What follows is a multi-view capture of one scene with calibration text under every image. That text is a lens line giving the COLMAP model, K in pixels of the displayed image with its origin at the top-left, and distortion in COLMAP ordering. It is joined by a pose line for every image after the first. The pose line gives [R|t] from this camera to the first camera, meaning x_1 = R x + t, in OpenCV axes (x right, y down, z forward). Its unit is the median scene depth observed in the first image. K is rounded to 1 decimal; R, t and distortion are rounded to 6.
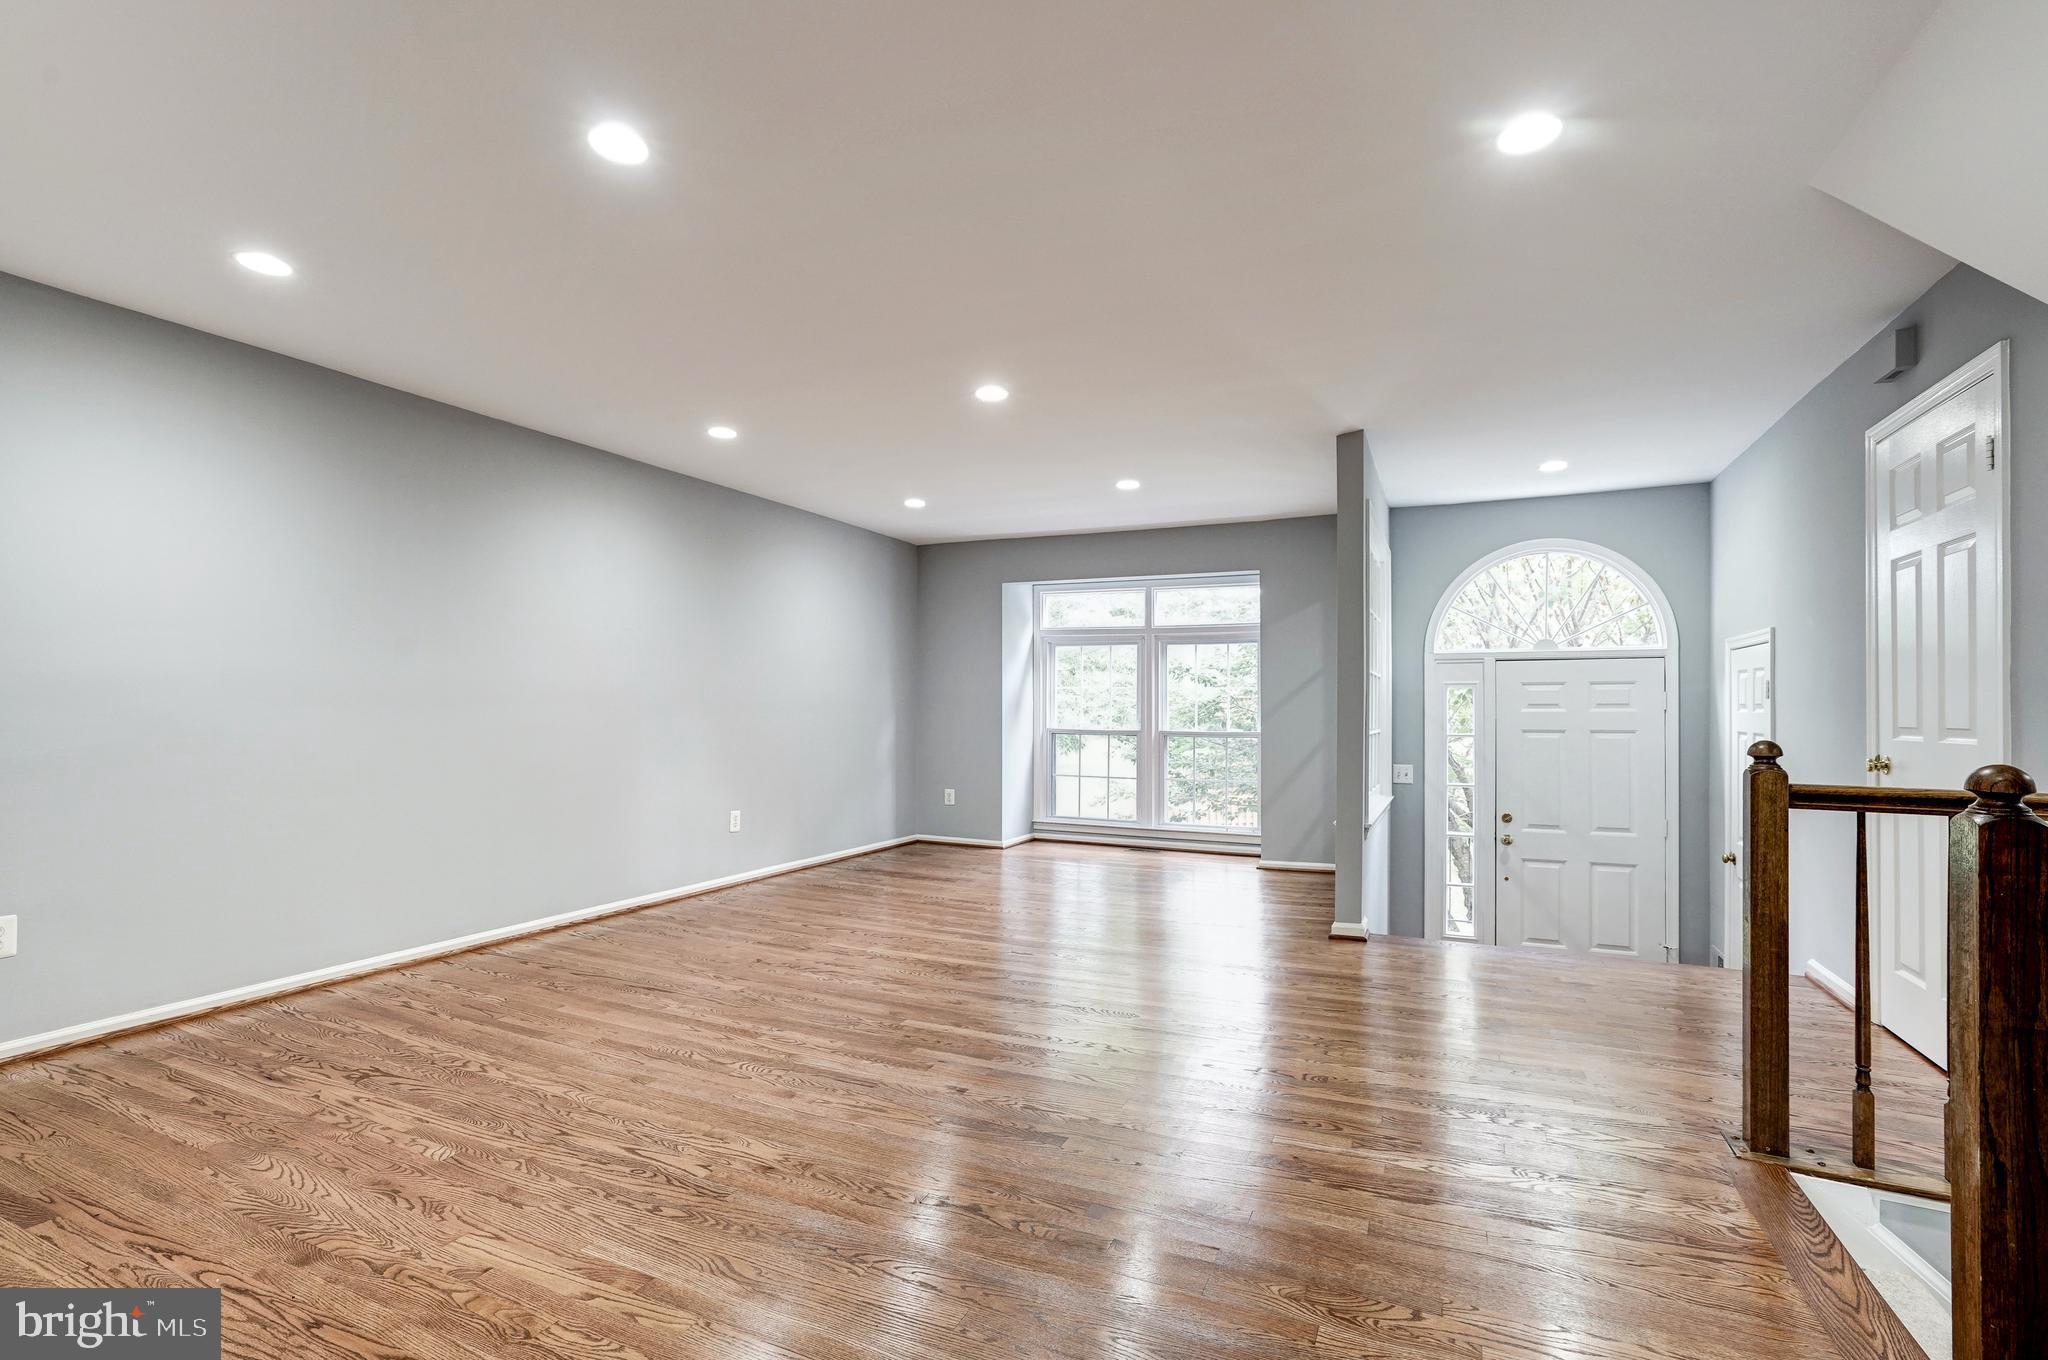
lens RADIAL K [[935.1, 0, 1008.2], [0, 935.1, 703.1], [0, 0, 1]] dist [-0.052002, 0.030442]
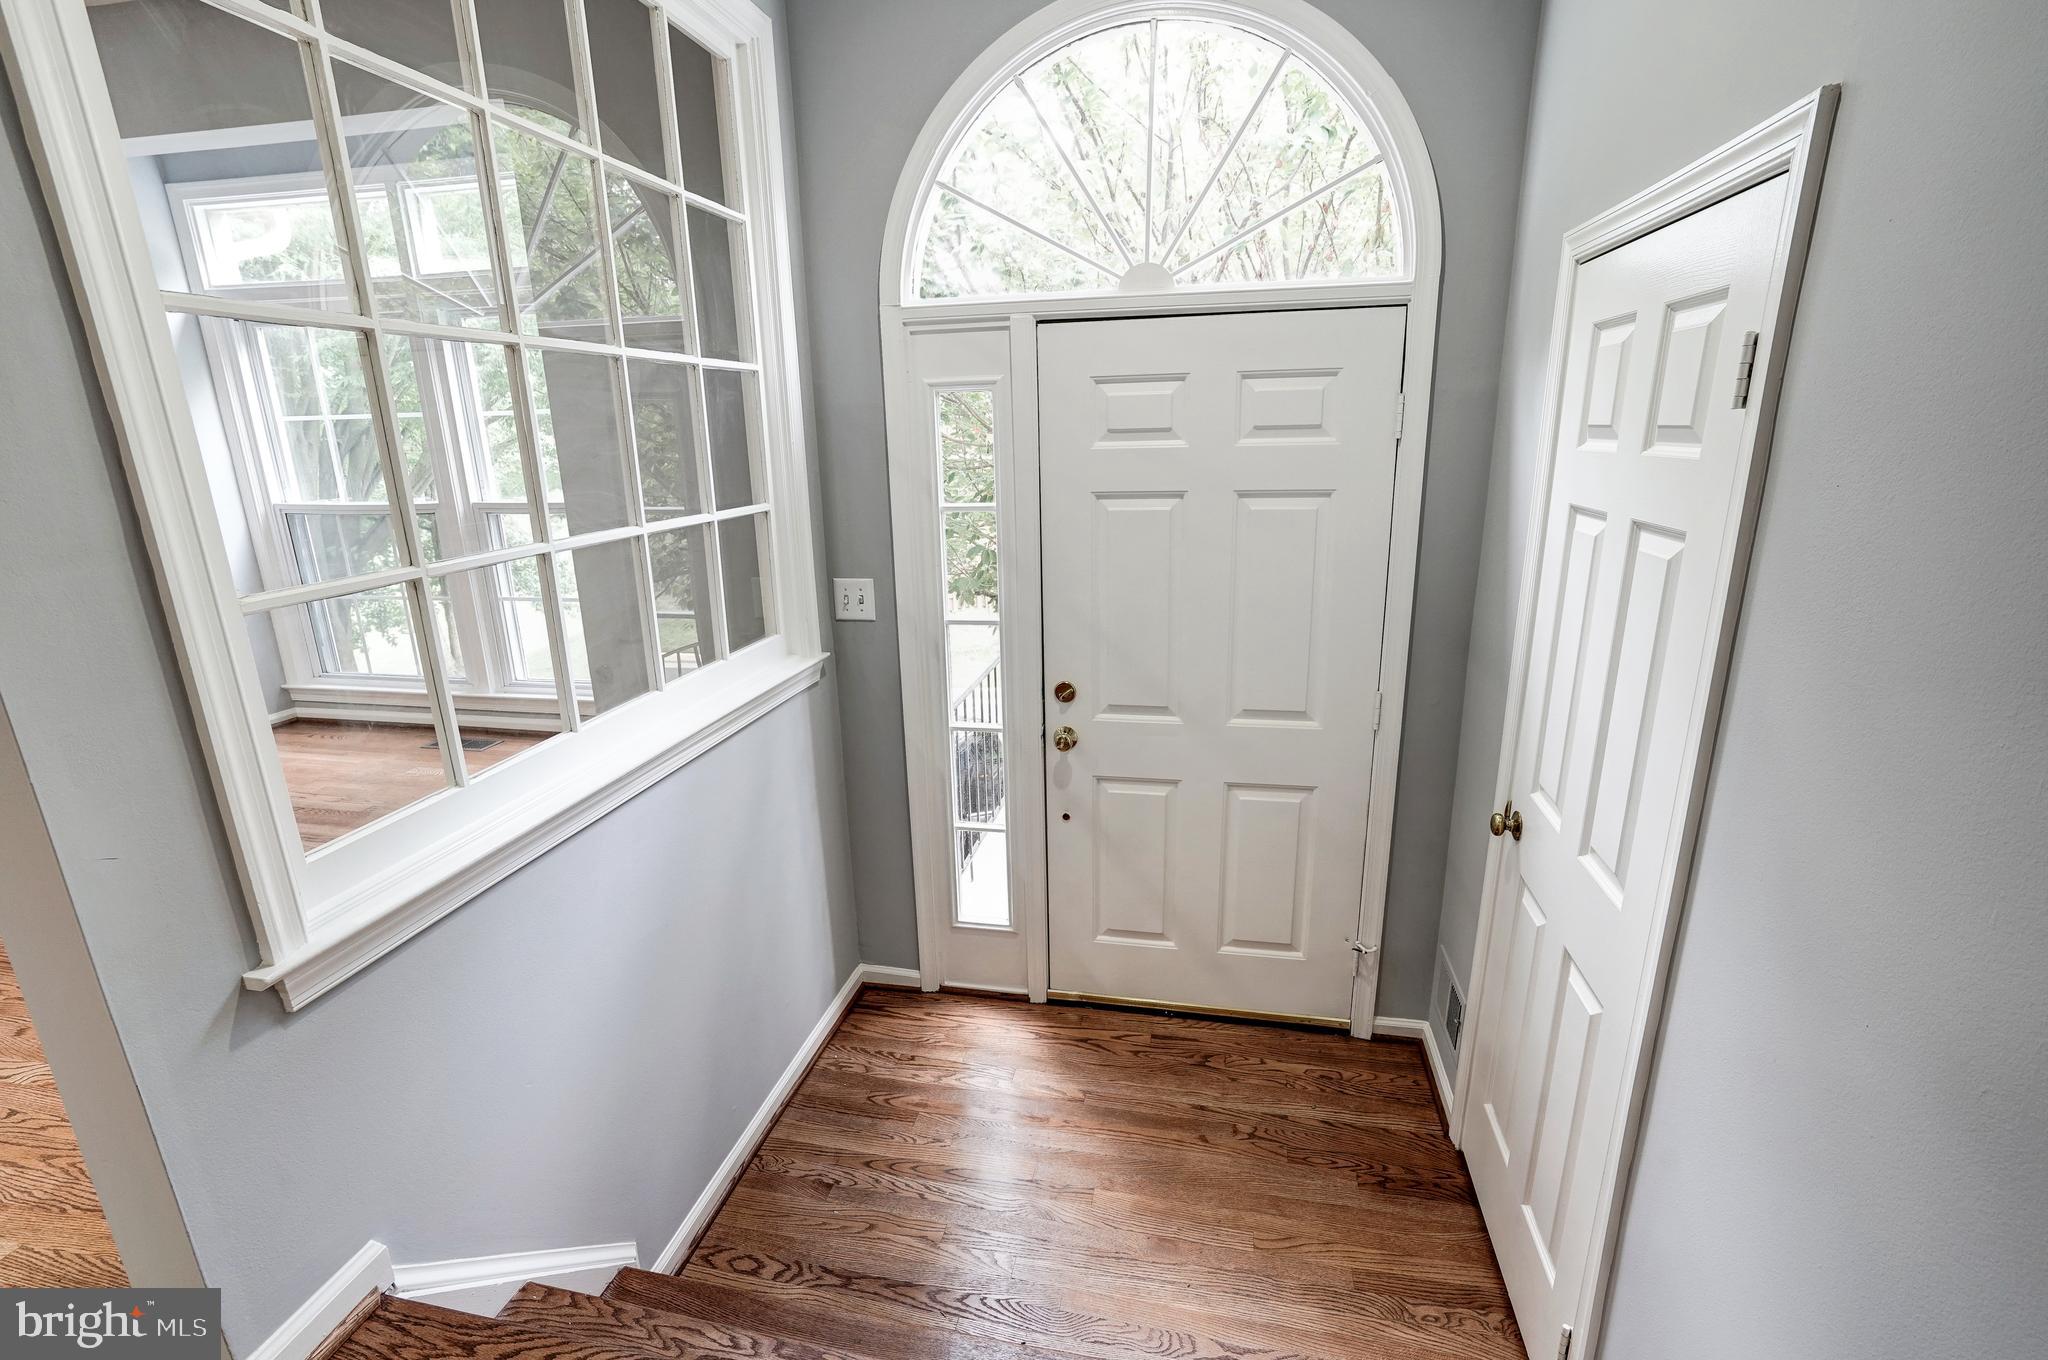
lens RADIAL K [[938.6, 0, 1009.7], [0, 938.6, 692.2], [0, 0, 1]] dist [-0.046504, 0.025551]
pose [[0.972126, -0.089960, 0.216512, 0.413915], [0.026758, 0.959996, 0.278732, -0.004226], [-0.232925, -0.265169, 0.935645, 0.575713]]
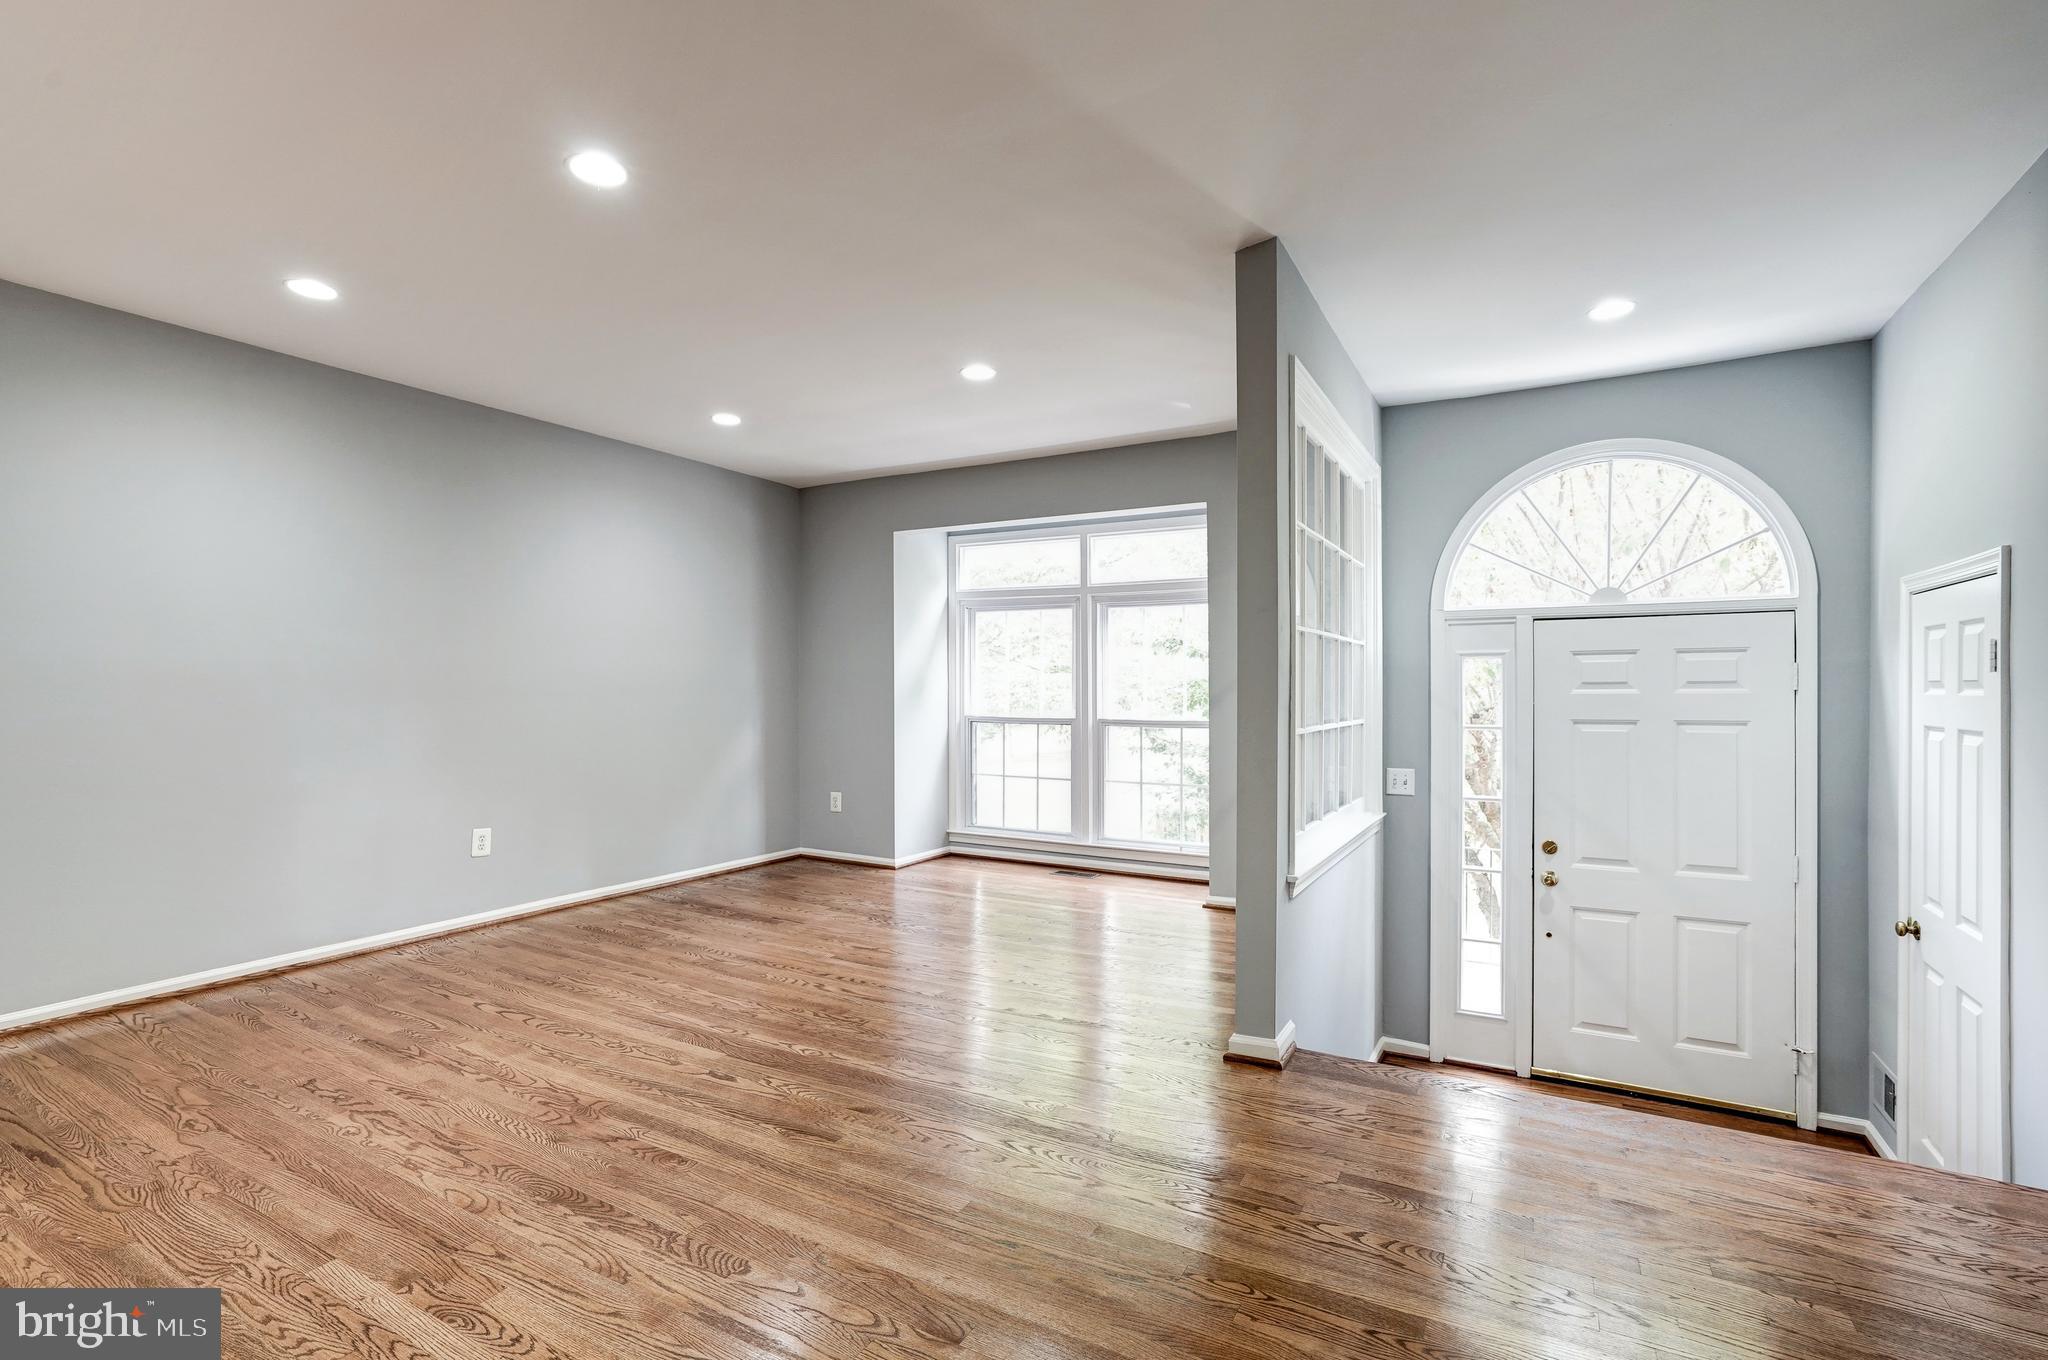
lens RADIAL K [[938.6, 0, 1009.7], [0, 938.6, 692.2], [0, 0, 1]] dist [-0.046504, 0.025551]
pose [[0.996957, -0.004275, -0.077838, 0.191272], [0.005042, 0.999941, 0.009661, -0.000450], [0.077792, -0.010024, 0.996919, 0.277979]]
